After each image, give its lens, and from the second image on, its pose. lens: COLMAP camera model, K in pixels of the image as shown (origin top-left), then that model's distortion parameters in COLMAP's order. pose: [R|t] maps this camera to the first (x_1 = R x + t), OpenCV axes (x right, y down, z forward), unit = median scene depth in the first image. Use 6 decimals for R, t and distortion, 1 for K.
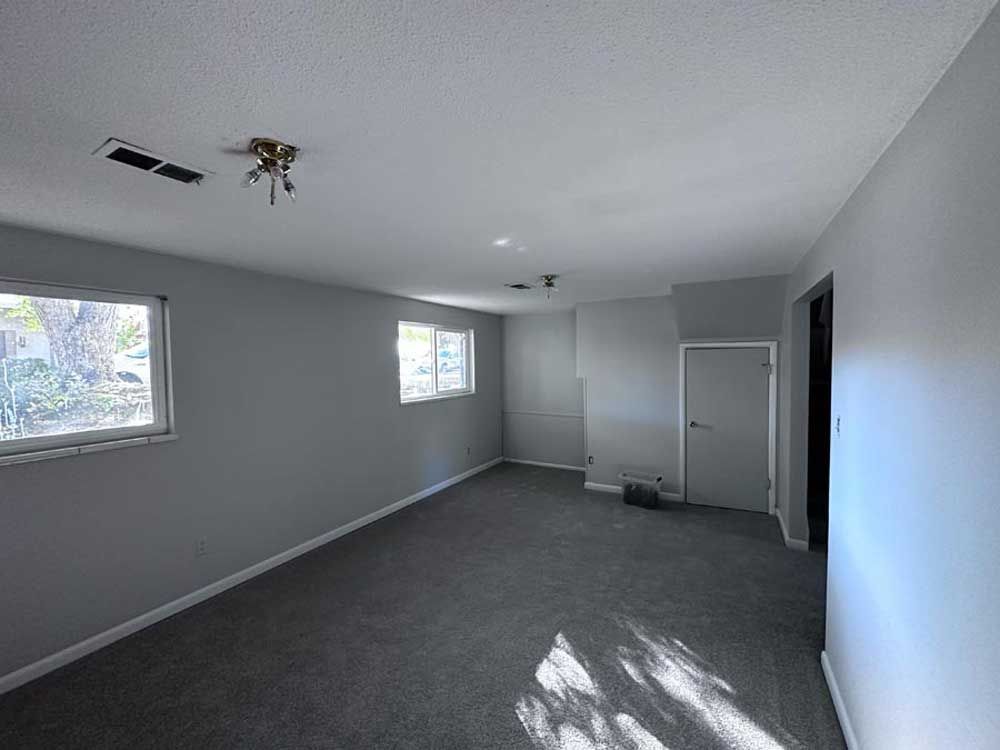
lens RADIAL K [[398.2, 0, 501.3], [0, 398.2, 374.9], [0, 0, 1]] dist [0.001173, 0.000131]
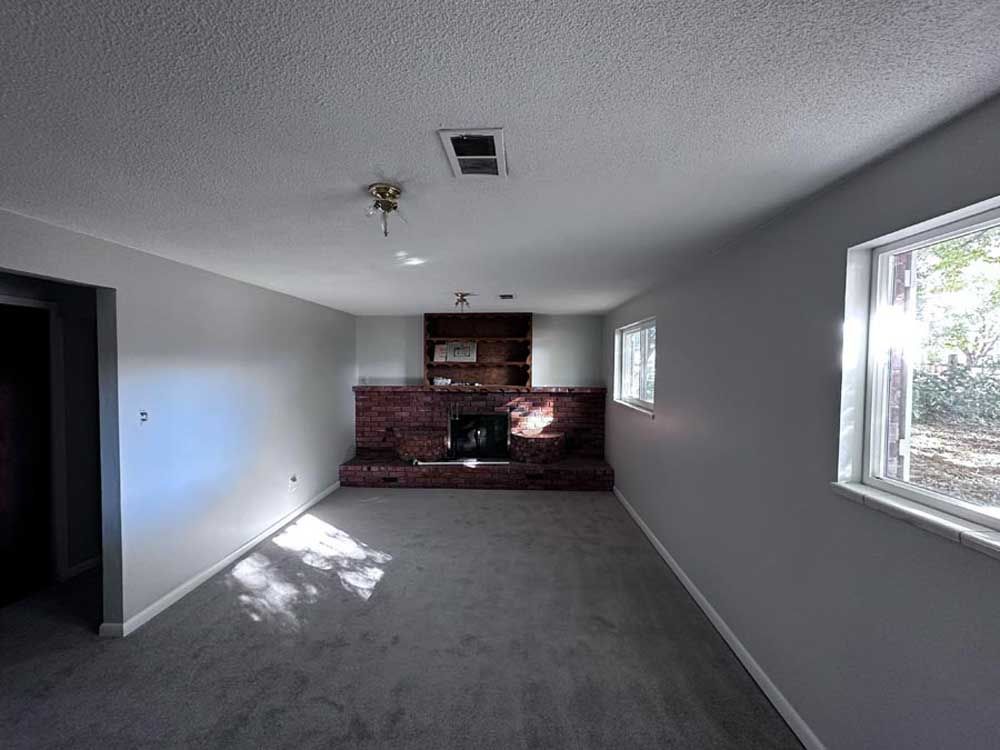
lens RADIAL K [[398.2, 0, 500.7], [0, 398.2, 373.7], [0, 0, 1]] dist [0.001173, 0.000131]
pose [[-0.884054, 0.026980, -0.466606, 0.377160], [-0.009210, 0.997133, 0.075106, -0.110586], [0.467295, 0.070695, -0.881271, 2.477051]]
